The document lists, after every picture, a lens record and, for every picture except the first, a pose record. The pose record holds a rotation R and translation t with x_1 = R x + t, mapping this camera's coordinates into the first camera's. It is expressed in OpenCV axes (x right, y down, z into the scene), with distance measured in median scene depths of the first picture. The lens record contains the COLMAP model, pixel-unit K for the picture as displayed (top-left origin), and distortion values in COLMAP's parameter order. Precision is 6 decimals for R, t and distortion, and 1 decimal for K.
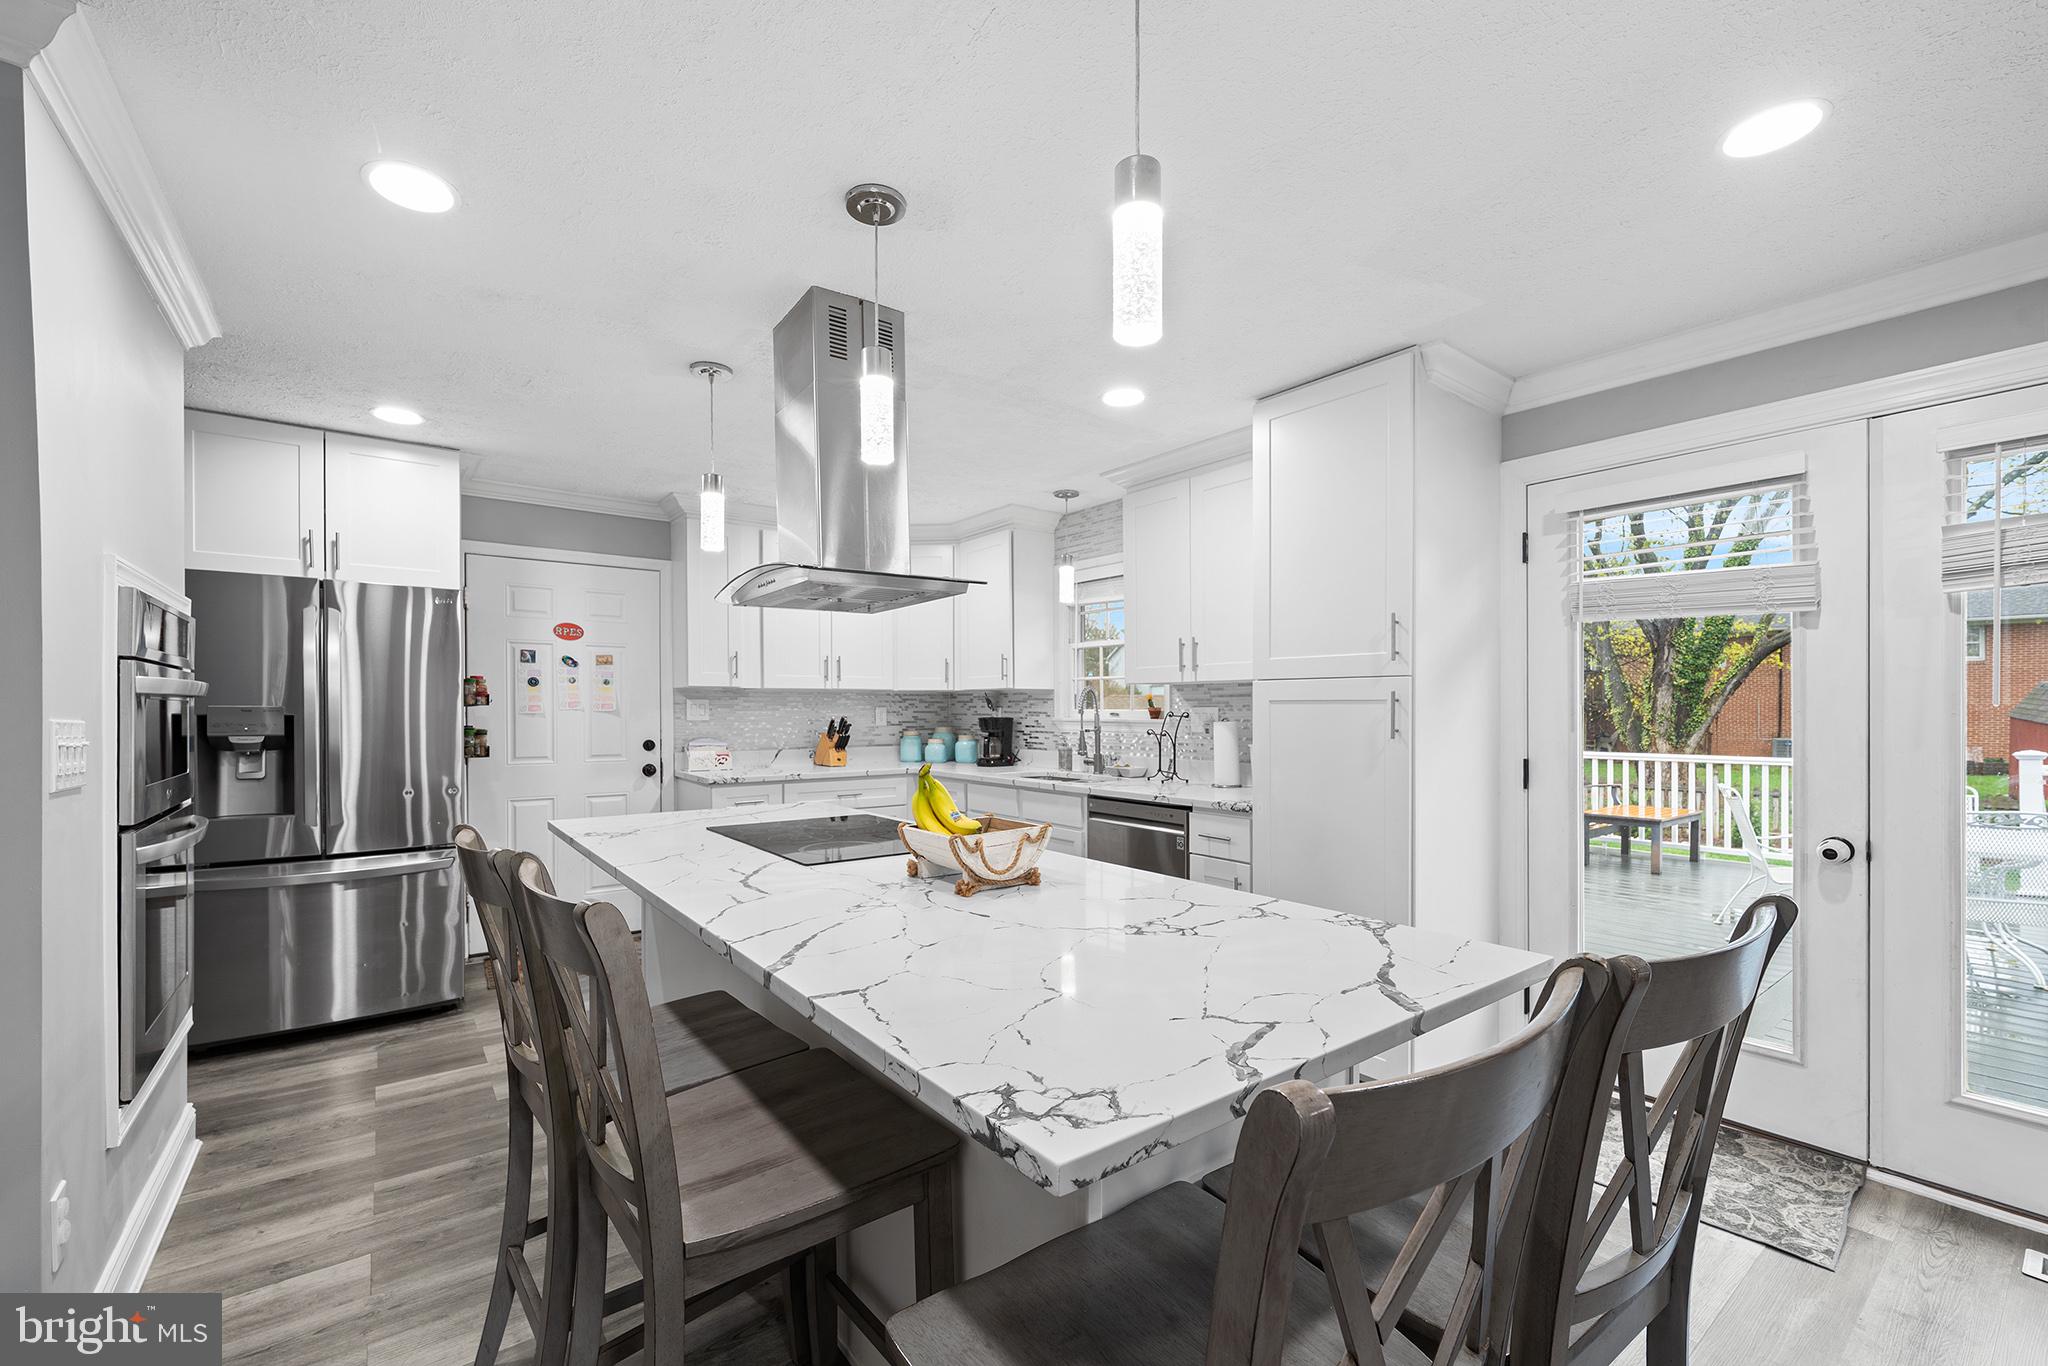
lens RADIAL K [[852.9, 0, 1027.2], [0, 852.9, 715.9], [0, 0, 1]] dist [0.018509, -0.000019]
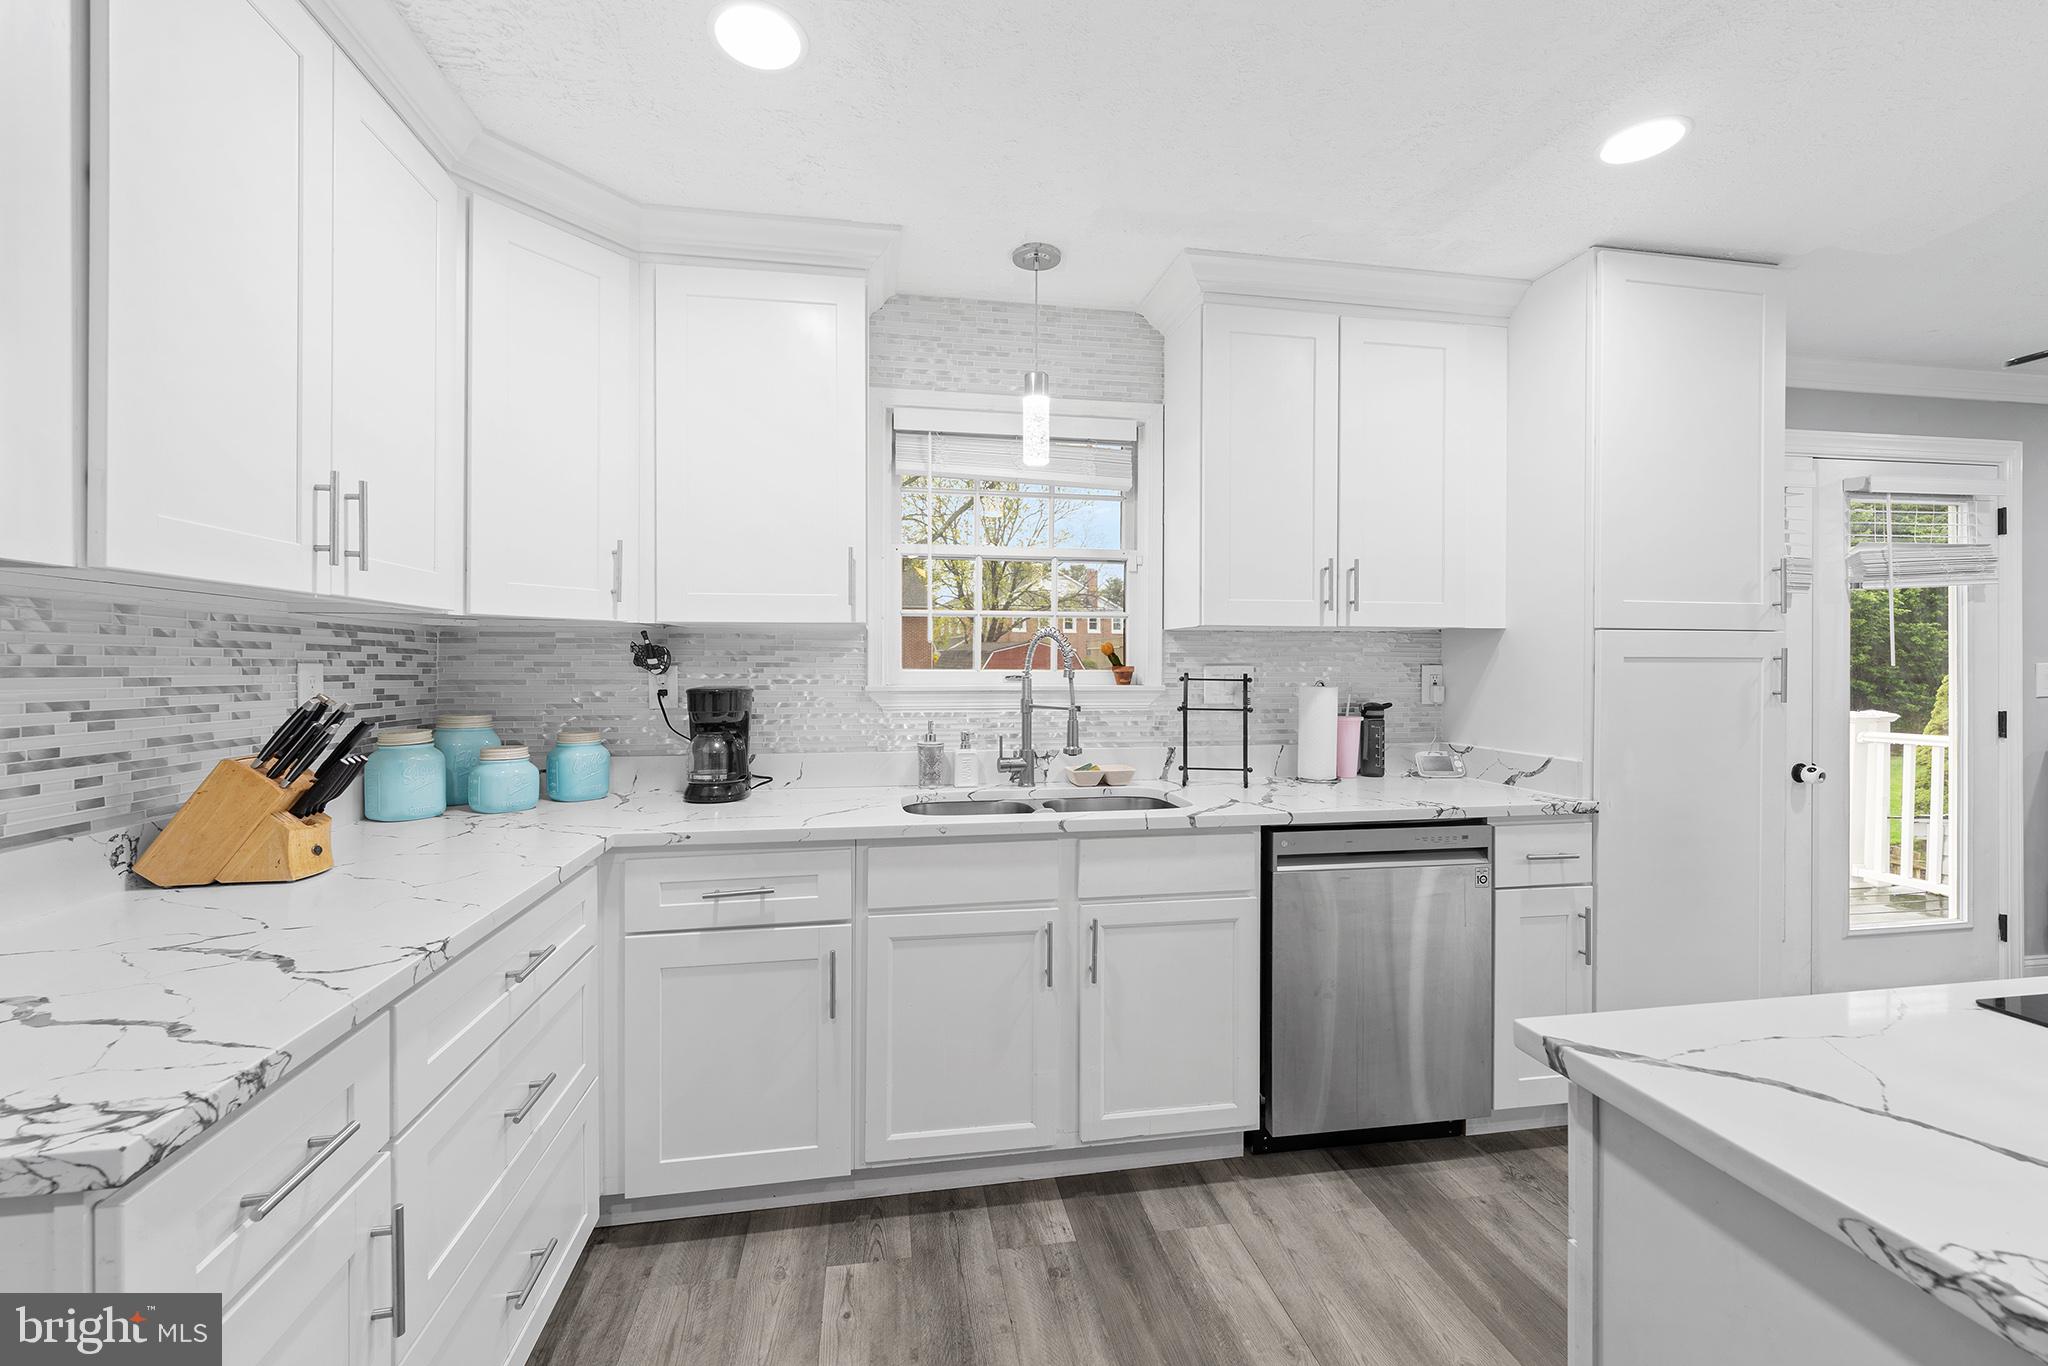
lens RADIAL K [[839.6, 0, 1024.0], [0, 839.6, 683.0], [0, 0, 1]] dist [-0.002547, -0.000177]
pose [[0.461904, -0.012069, 0.886848, -0.391259], [0.008103, 0.999923, 0.009388, -0.004212], [-0.886893, 0.002850, 0.461967, 0.737429]]
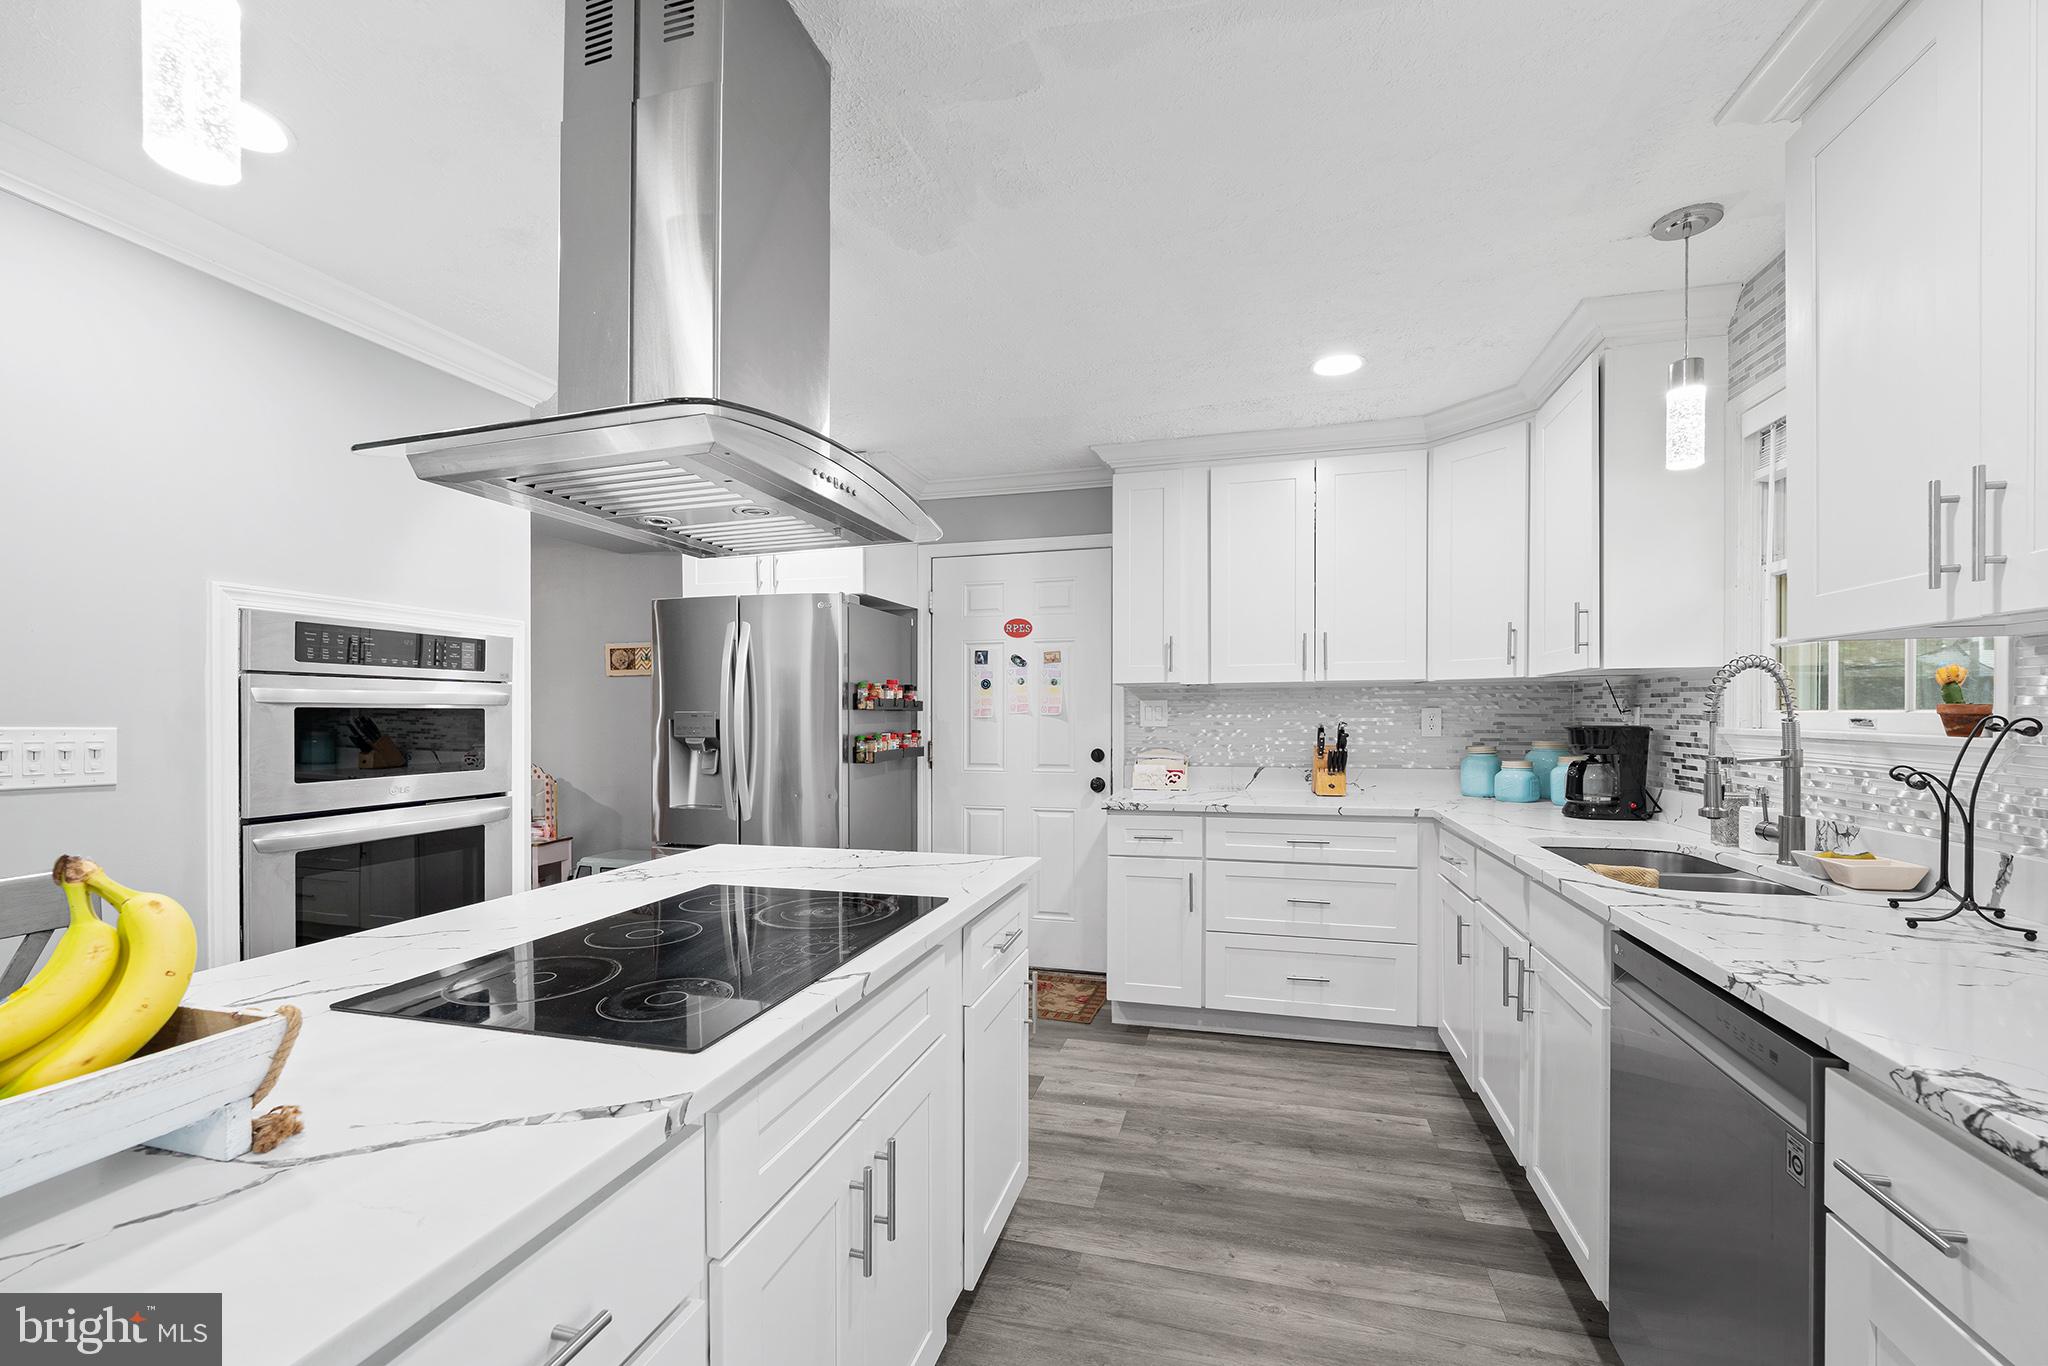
lens RADIAL K [[852.9, 0, 1027.2], [0, 852.9, 715.9], [0, 0, 1]] dist [0.018509, -0.000019]
pose [[0.609765, -0.000140, -0.792582, 0.185297], [-0.001587, 0.999998, -0.001398, -0.003390], [0.792581, 0.002111, 0.609763, 0.437106]]
